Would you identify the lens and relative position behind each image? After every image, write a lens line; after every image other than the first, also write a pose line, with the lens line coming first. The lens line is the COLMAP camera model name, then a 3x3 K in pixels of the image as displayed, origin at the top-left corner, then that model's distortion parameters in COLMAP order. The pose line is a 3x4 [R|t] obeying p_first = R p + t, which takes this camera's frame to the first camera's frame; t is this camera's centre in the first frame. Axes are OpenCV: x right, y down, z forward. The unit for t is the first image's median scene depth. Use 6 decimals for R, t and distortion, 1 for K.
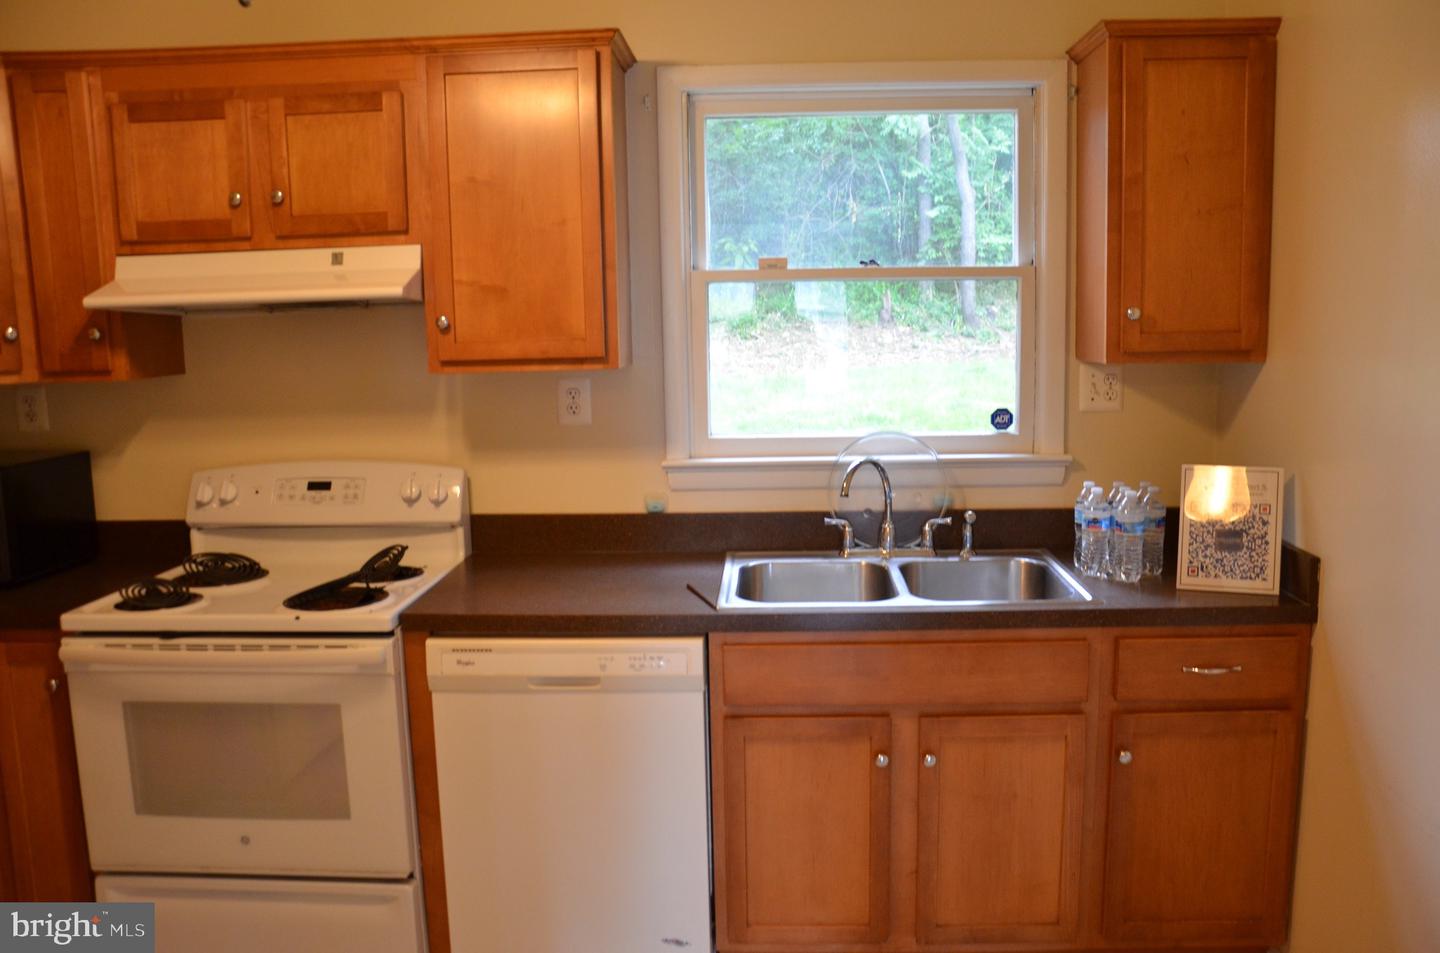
lens RADIAL K [[1107.3, 0, 728.9], [0, 1107.3, 473.2], [0, 0, 1]] dist [-0.115873, 0.005953]
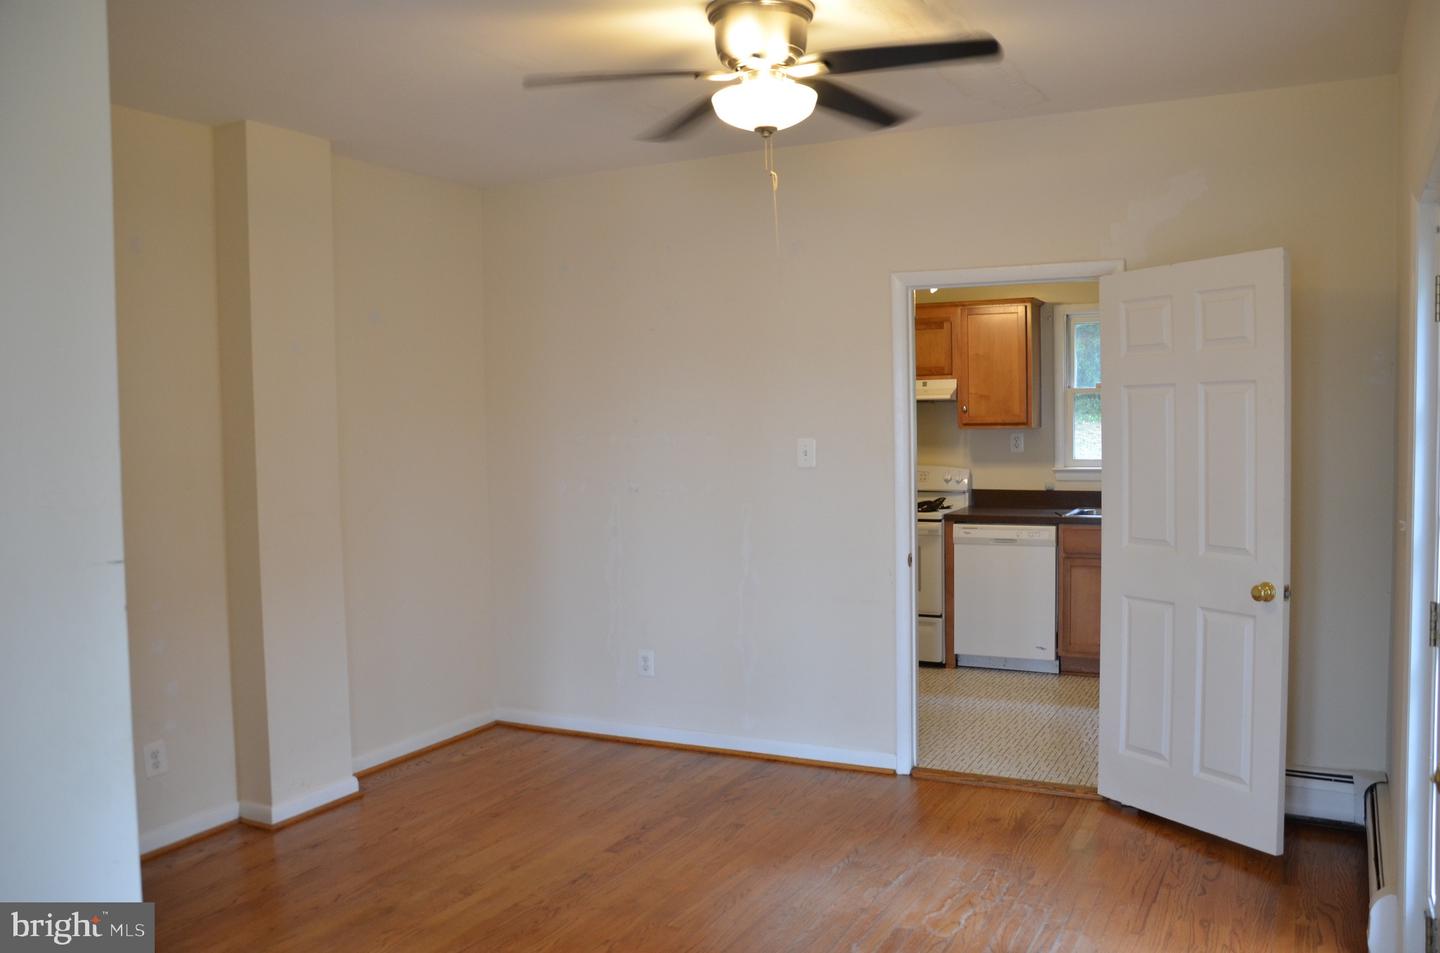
lens RADIAL K [[1107.3, 0, 725.4], [0, 1107.3, 477.2], [0, 0, 1]] dist [-0.115873, 0.005953]
pose [[0.900536, 0.025508, -0.434032, 0.370718], [-0.061183, 0.995779, -0.068423, 0.240426], [0.430455, 0.088172, 0.898295, -1.594380]]
